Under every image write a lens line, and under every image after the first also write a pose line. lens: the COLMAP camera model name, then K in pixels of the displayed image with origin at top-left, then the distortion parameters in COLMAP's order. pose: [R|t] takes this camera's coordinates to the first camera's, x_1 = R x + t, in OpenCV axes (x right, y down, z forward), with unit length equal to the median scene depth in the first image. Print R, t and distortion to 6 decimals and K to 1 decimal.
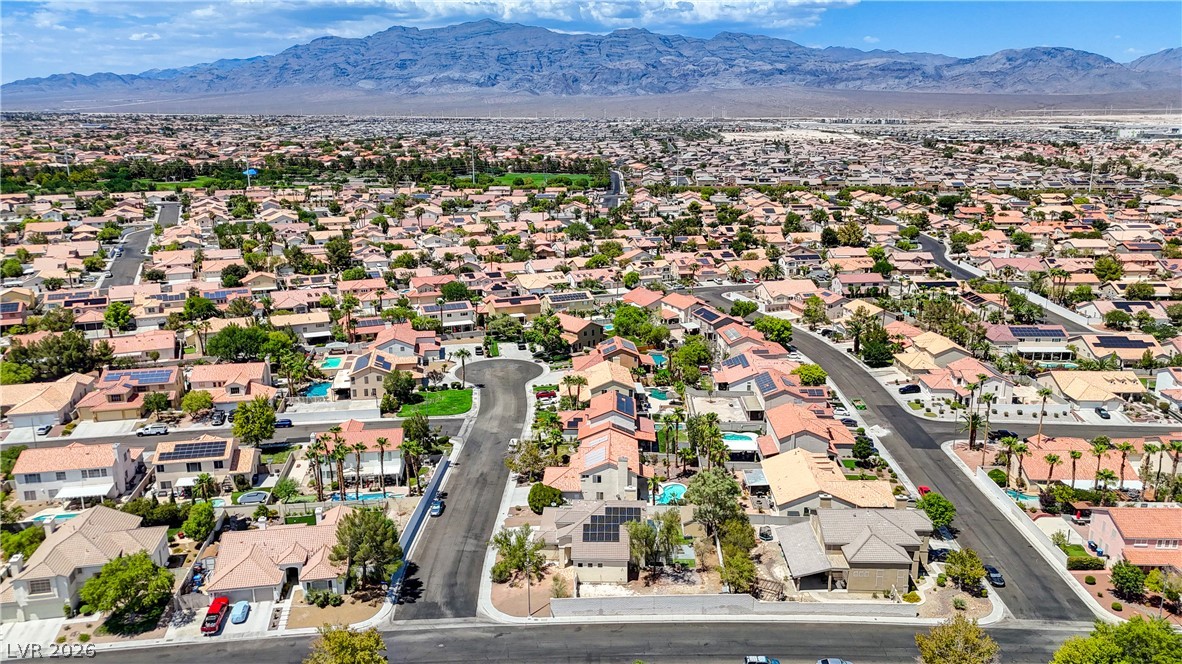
lens RADIAL K [[877.8, 0, 594.4], [0, 877.8, 339.7], [0, 0, 1]] dist [0.074627, -0.070135]
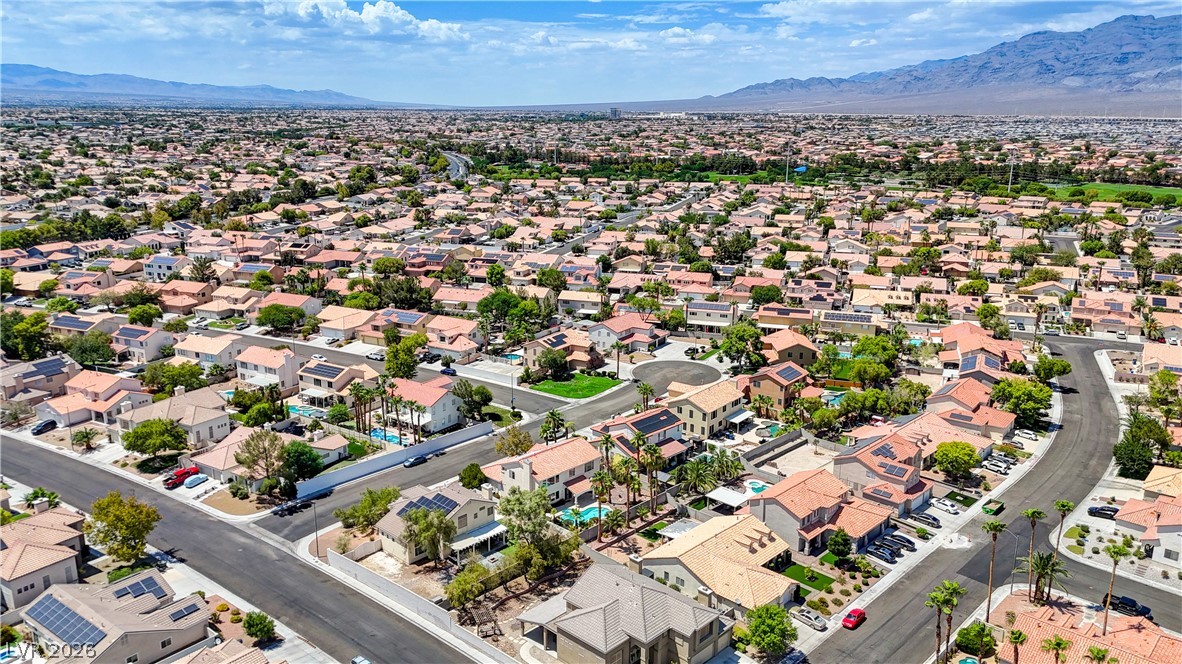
lens RADIAL K [[877.8, 0, 593.3], [0, 877.8, 324.3], [0, 0, 1]] dist [0.074627, -0.070135]
pose [[0.746082, 0.165494, -0.644961, 0.428721], [-0.176063, 0.983178, 0.048612, -0.047217], [0.642156, 0.077285, 0.762668, 0.170343]]
